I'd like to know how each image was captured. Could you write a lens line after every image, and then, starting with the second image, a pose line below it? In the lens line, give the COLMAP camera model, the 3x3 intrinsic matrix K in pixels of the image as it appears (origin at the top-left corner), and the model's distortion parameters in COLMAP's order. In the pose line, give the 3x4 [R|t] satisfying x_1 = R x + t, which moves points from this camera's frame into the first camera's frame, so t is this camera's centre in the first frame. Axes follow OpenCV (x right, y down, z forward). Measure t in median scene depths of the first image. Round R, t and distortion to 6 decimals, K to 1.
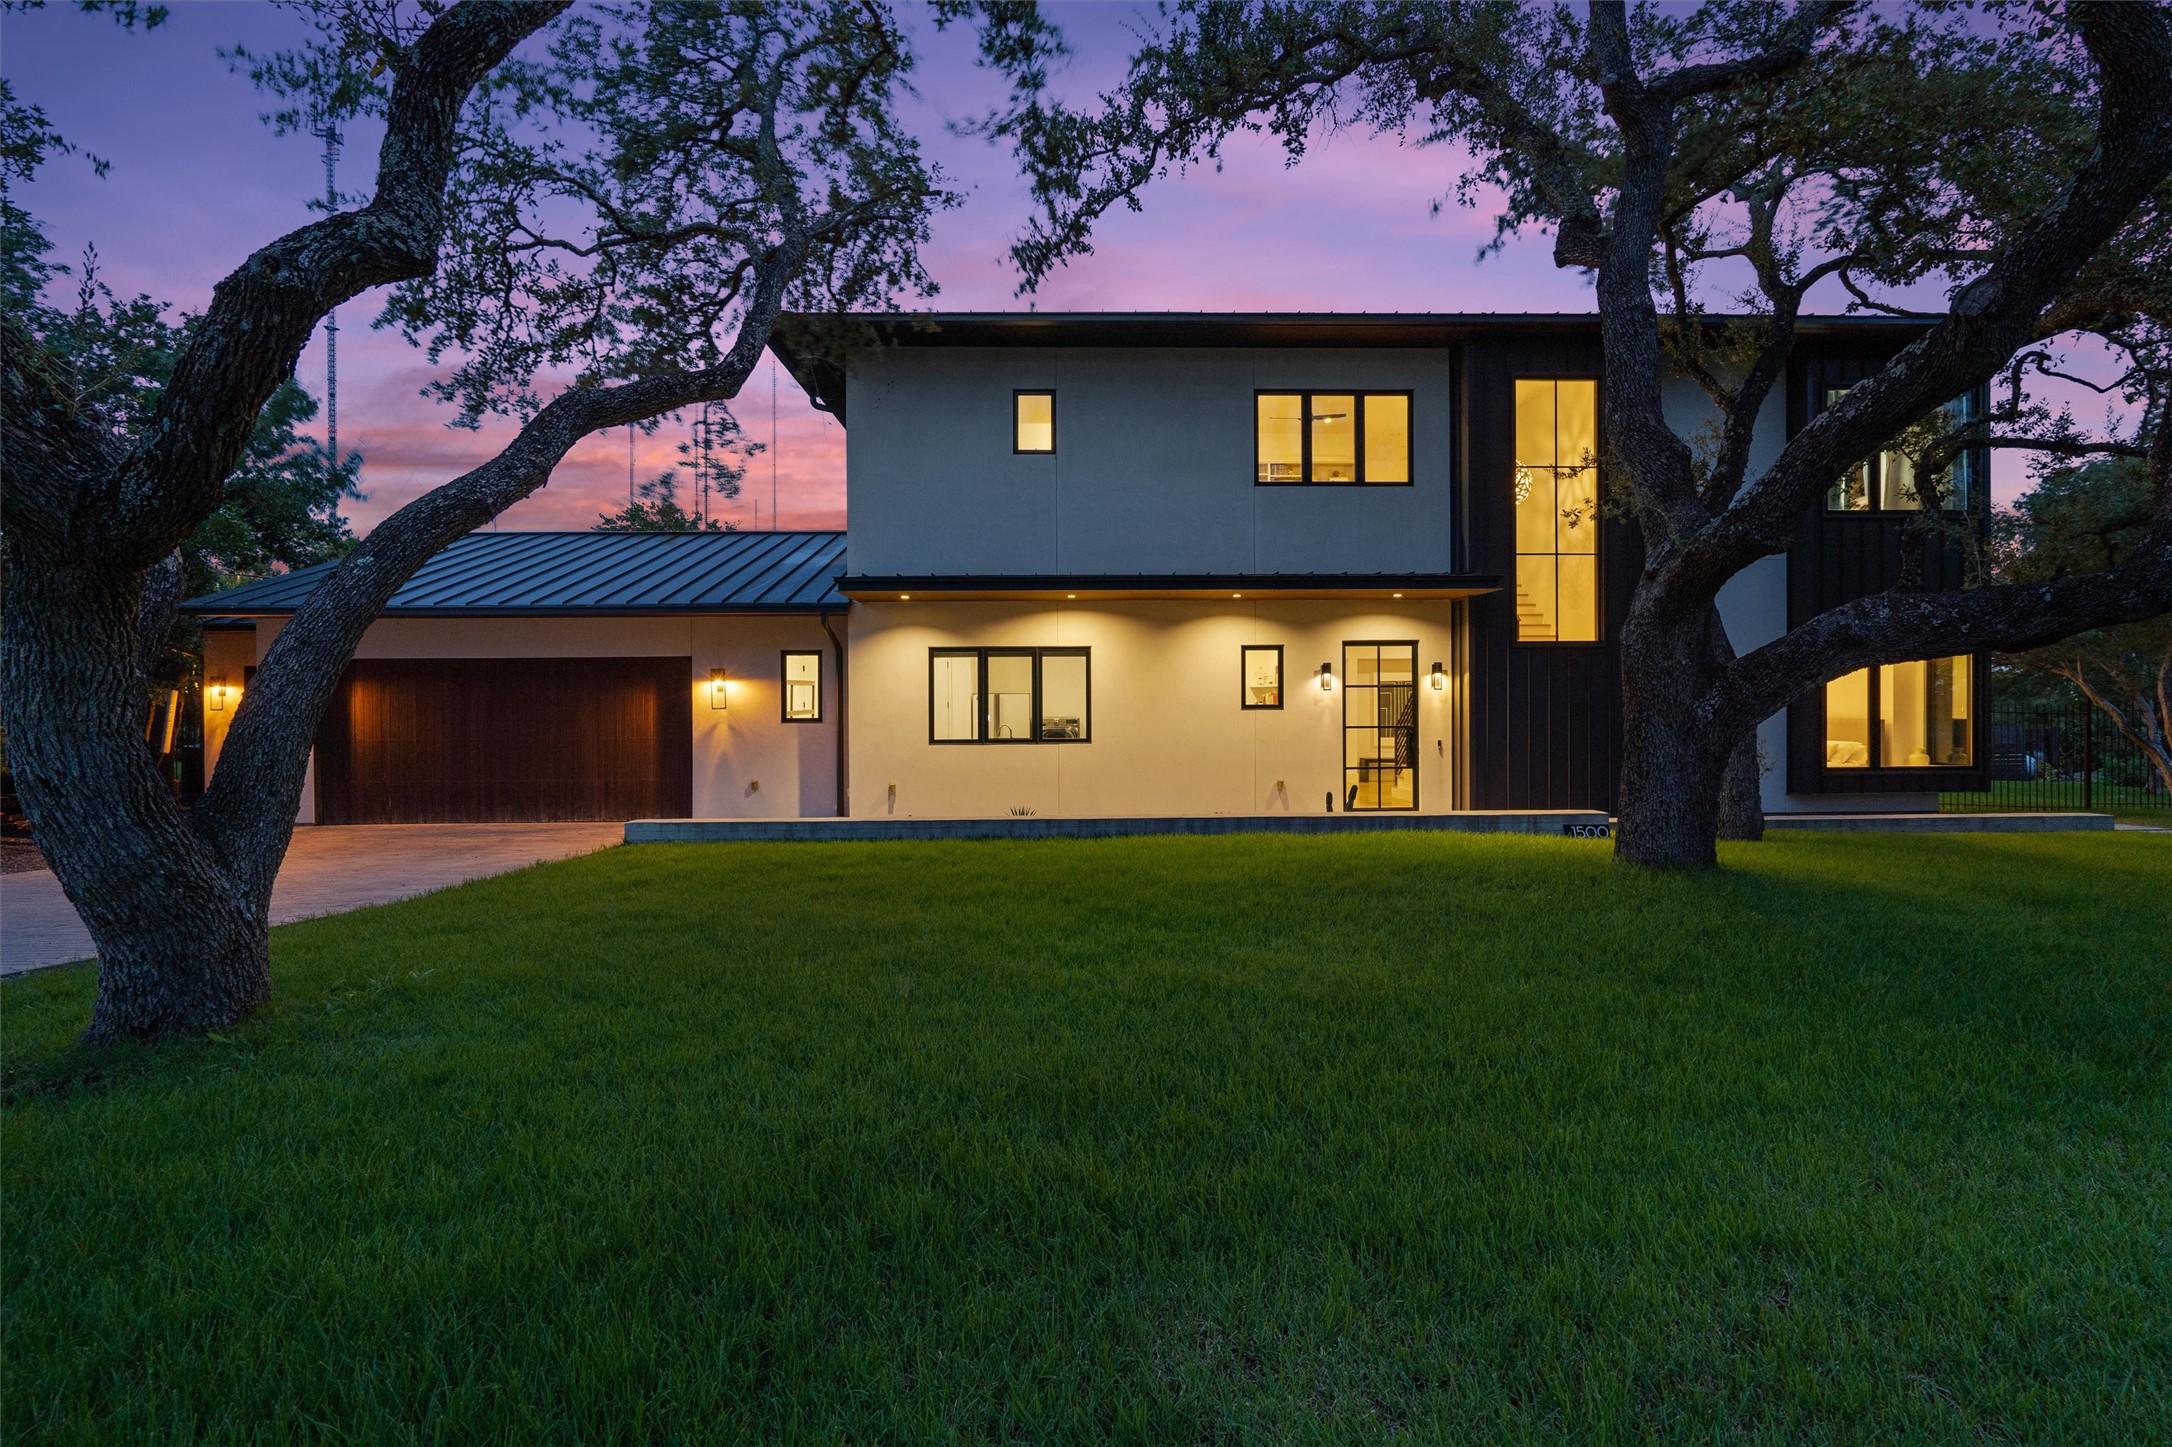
lens RADIAL K [[958.3, 0, 1086.2], [0, 958.3, 678.9], [0, 0, 1]] dist [-0.000660, -0.000014]
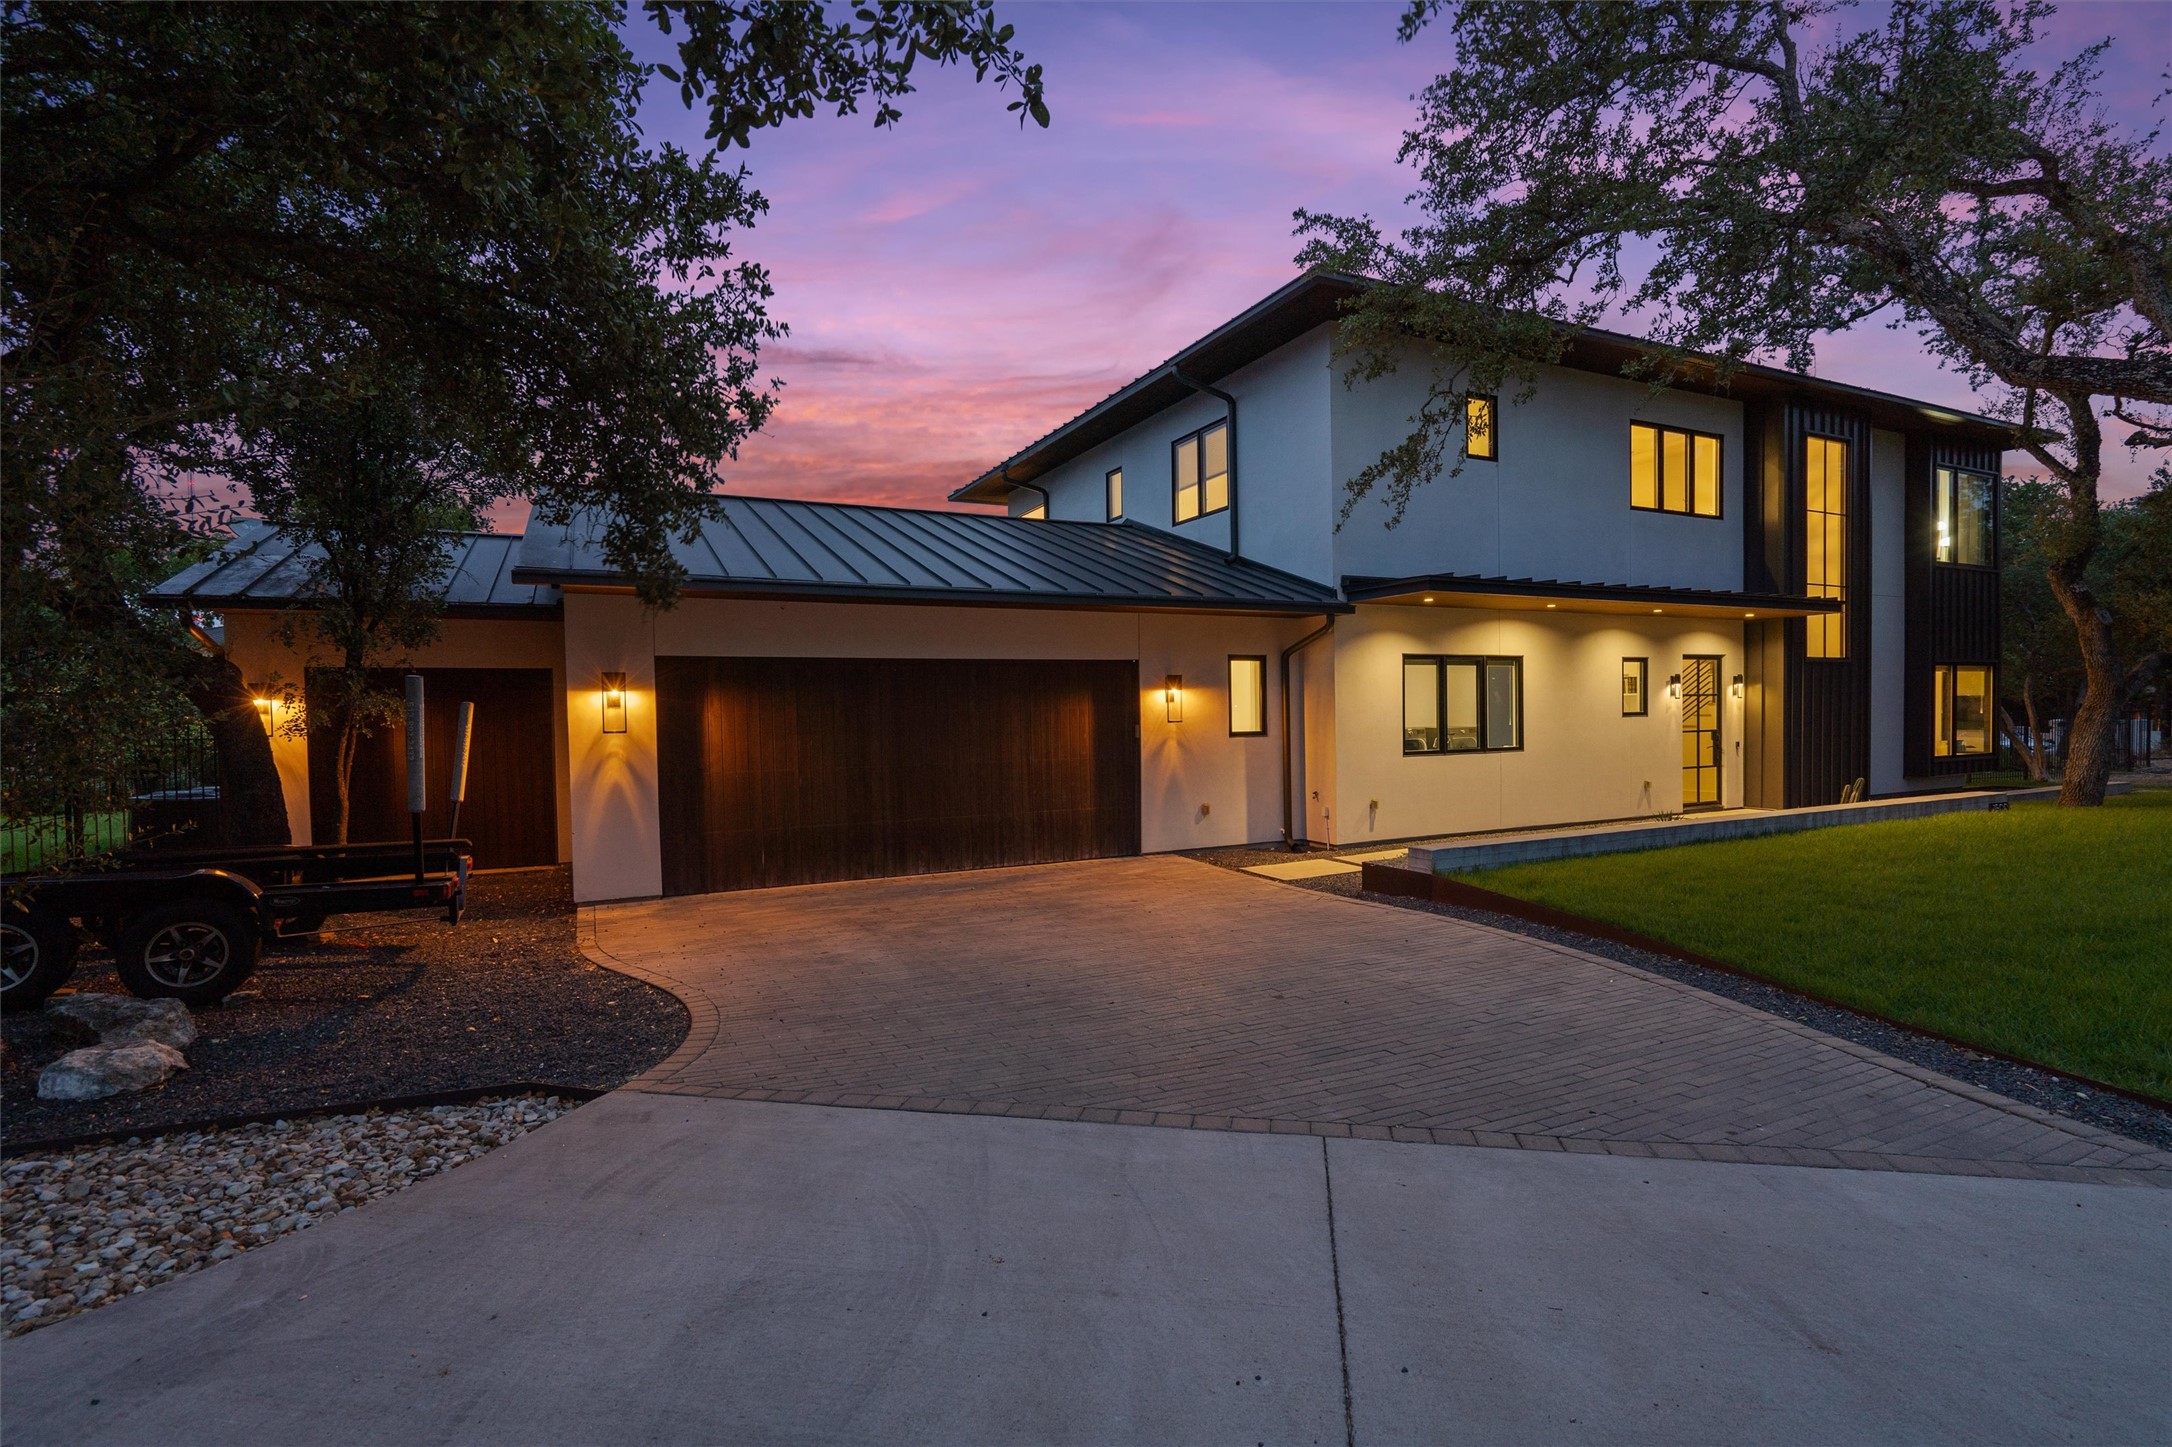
lens RADIAL K [[998.1, 0, 1086.0], [0, 998.1, 723.5], [0, 0, 1]] dist [0.001740, 0.000165]
pose [[0.904645, -0.011793, 0.426004, -0.862254], [0.000462, 0.999644, 0.026693, 0.009209], [-0.426167, -0.023951, 0.904328, 0.238031]]
